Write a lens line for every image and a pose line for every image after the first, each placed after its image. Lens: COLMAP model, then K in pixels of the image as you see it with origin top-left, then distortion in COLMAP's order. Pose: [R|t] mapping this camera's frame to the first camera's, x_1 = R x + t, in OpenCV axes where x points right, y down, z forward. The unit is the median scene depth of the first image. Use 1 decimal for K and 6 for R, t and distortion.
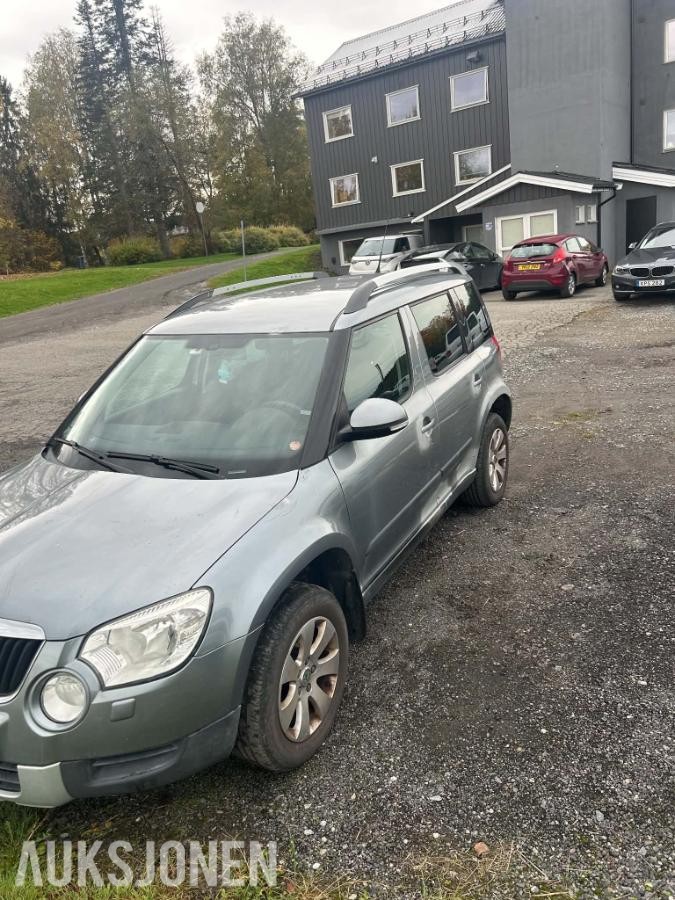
lens RADIAL K [[675.5, 0, 332.0], [0, 675.5, 446.9], [0, 0, 1]] dist [0.060949, -0.064871]
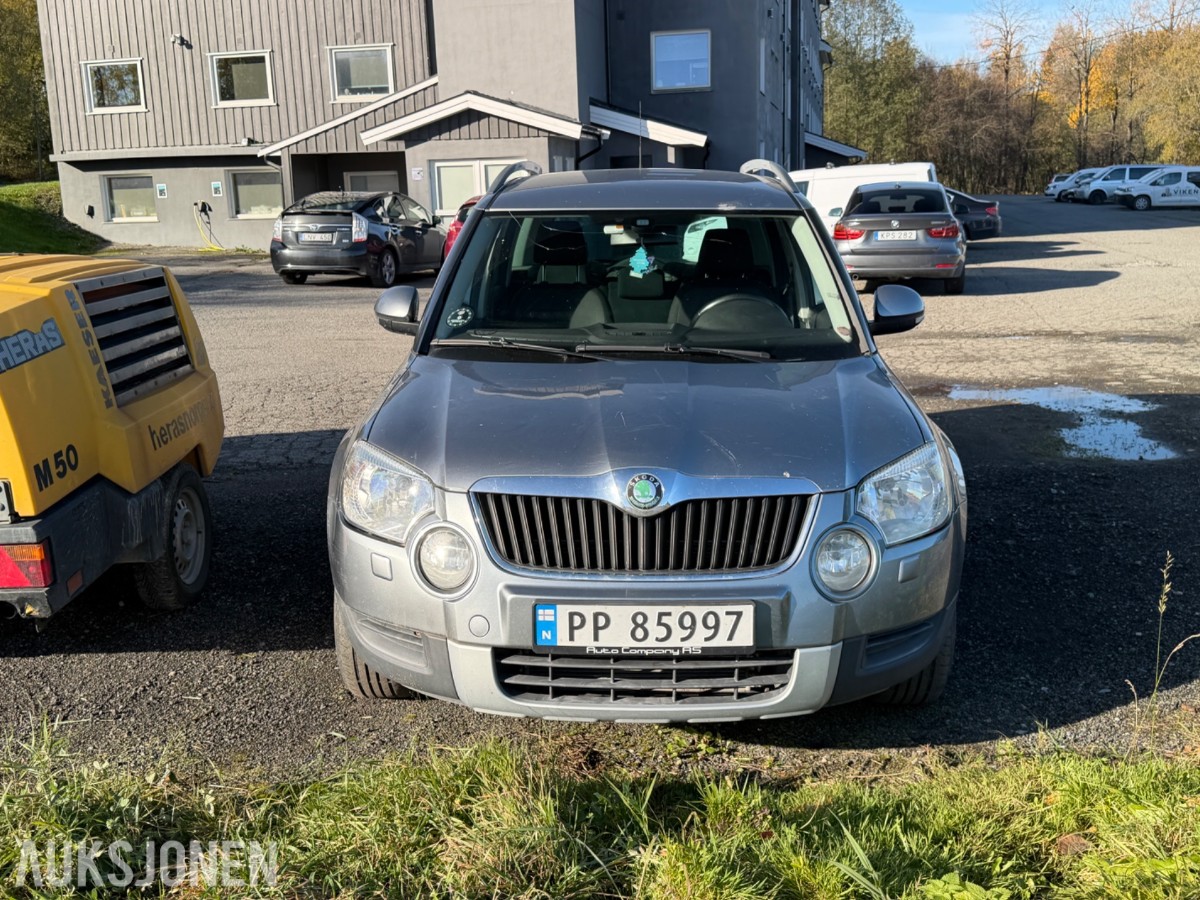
lens RADIAL K [[1227.2, 0, 600.0], [0, 1227.2, 450.0], [0, 0, 1]] dist [0.174941, -0.383853]
pose [[0.890739, -0.006327, 0.454471, -0.138850], [0.055689, 0.993889, -0.095311, 0.037195], [-0.451090, 0.110206, 0.885648, -0.022781]]
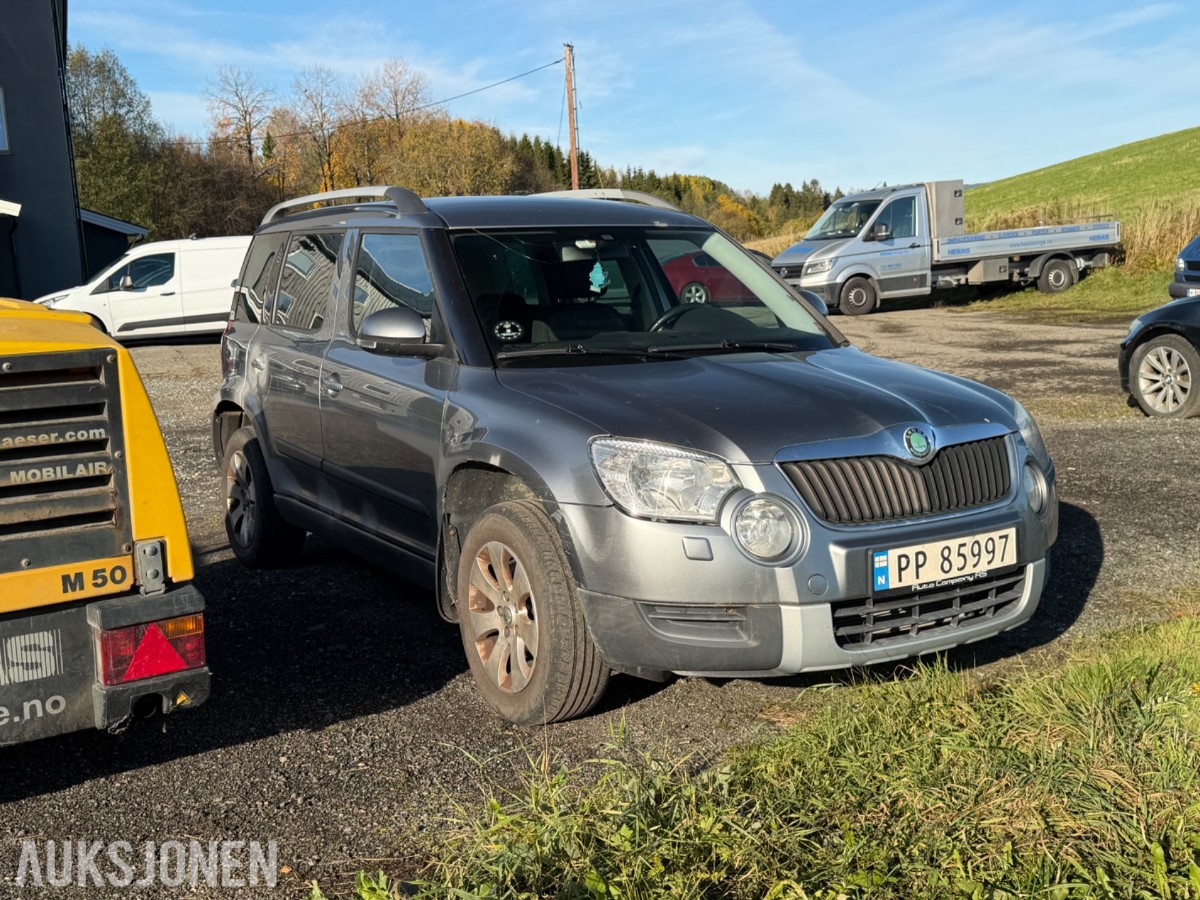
lens RADIAL K [[1320.4, 0, 604.6], [0, 1320.4, 456.2], [0, 0, 1]] dist [0.209589, -0.494943]
pose [[0.500125, -0.045908, 0.864735, -0.246512], [0.232143, 0.969150, -0.082810, 0.035171], [-0.834257, 0.242157, 0.495354, 0.055546]]
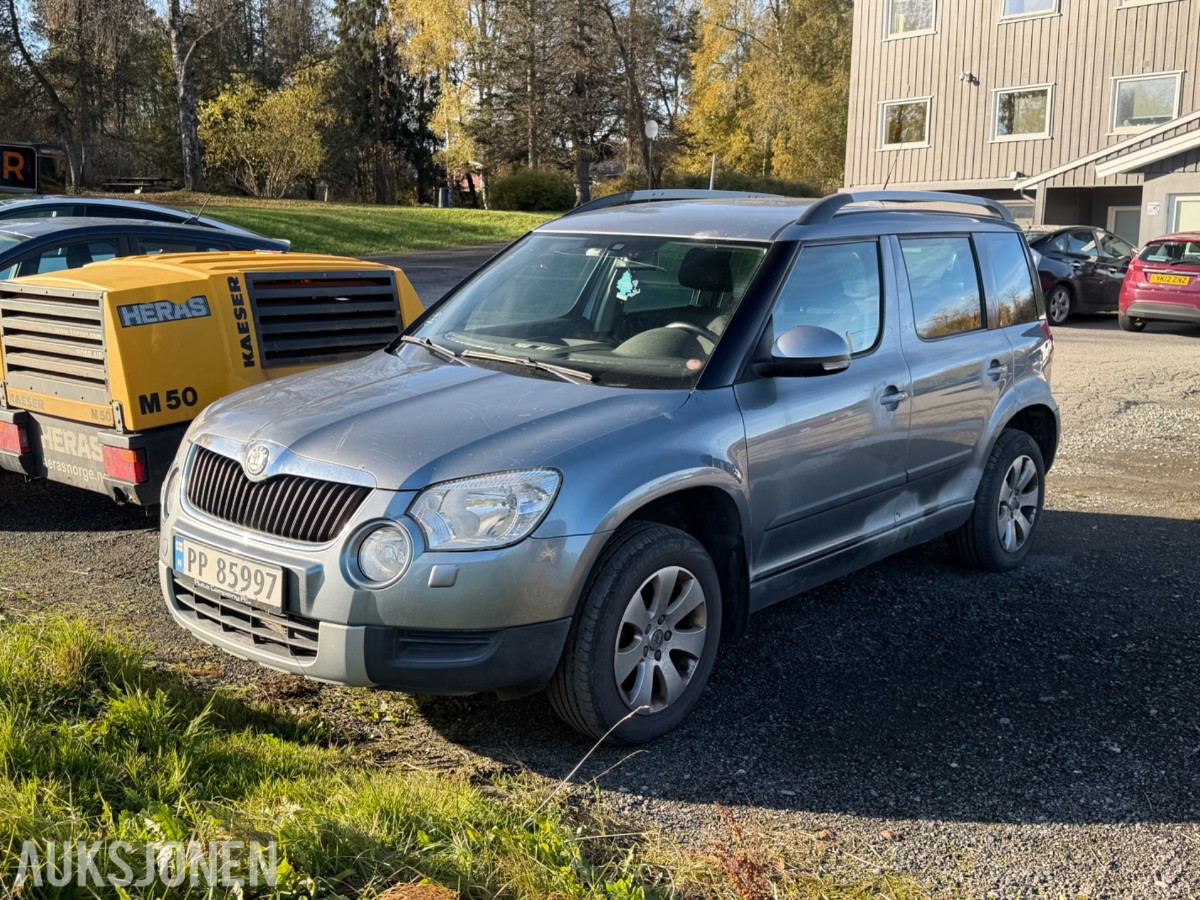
lens RADIAL K [[1227.2, 0, 600.0], [0, 1227.2, 450.0], [0, 0, 1]] dist [0.174941, -0.383853]
pose [[0.969610, 0.156721, -0.187872, 0.017341], [-0.174238, 0.981402, -0.080572, 0.032428], [0.171751, 0.110858, 0.978883, -0.057640]]
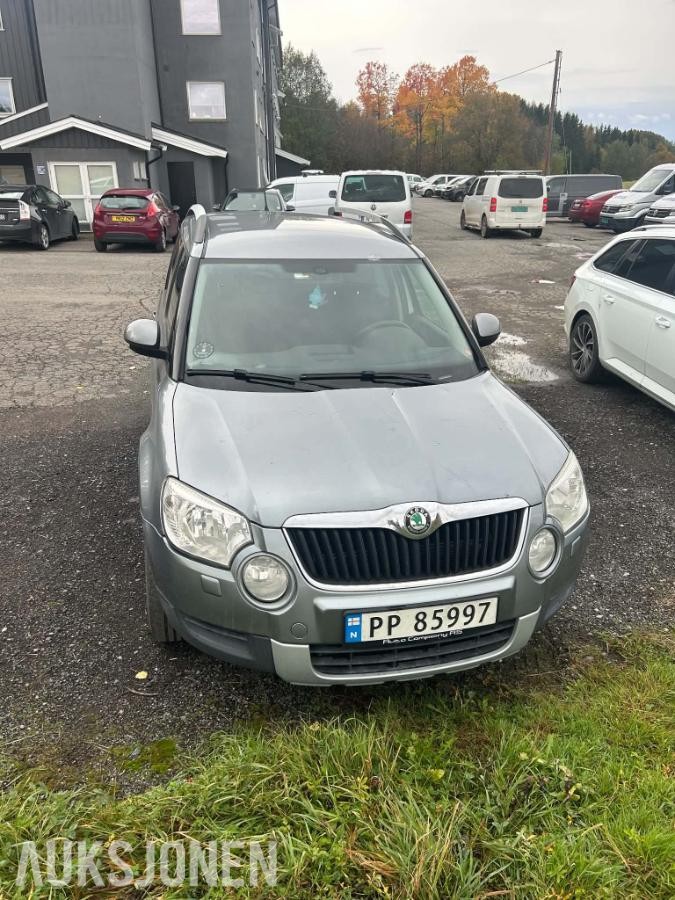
lens RADIAL K [[675.5, 0, 332.0], [0, 675.5, 446.9], [0, 0, 1]] dist [0.060949, -0.064871]
pose [[0.747112, -0.140670, 0.649643, -0.146730], [0.103799, 0.990050, 0.095007, 0.003545], [-0.656543, -0.003548, 0.754280, 0.034980]]
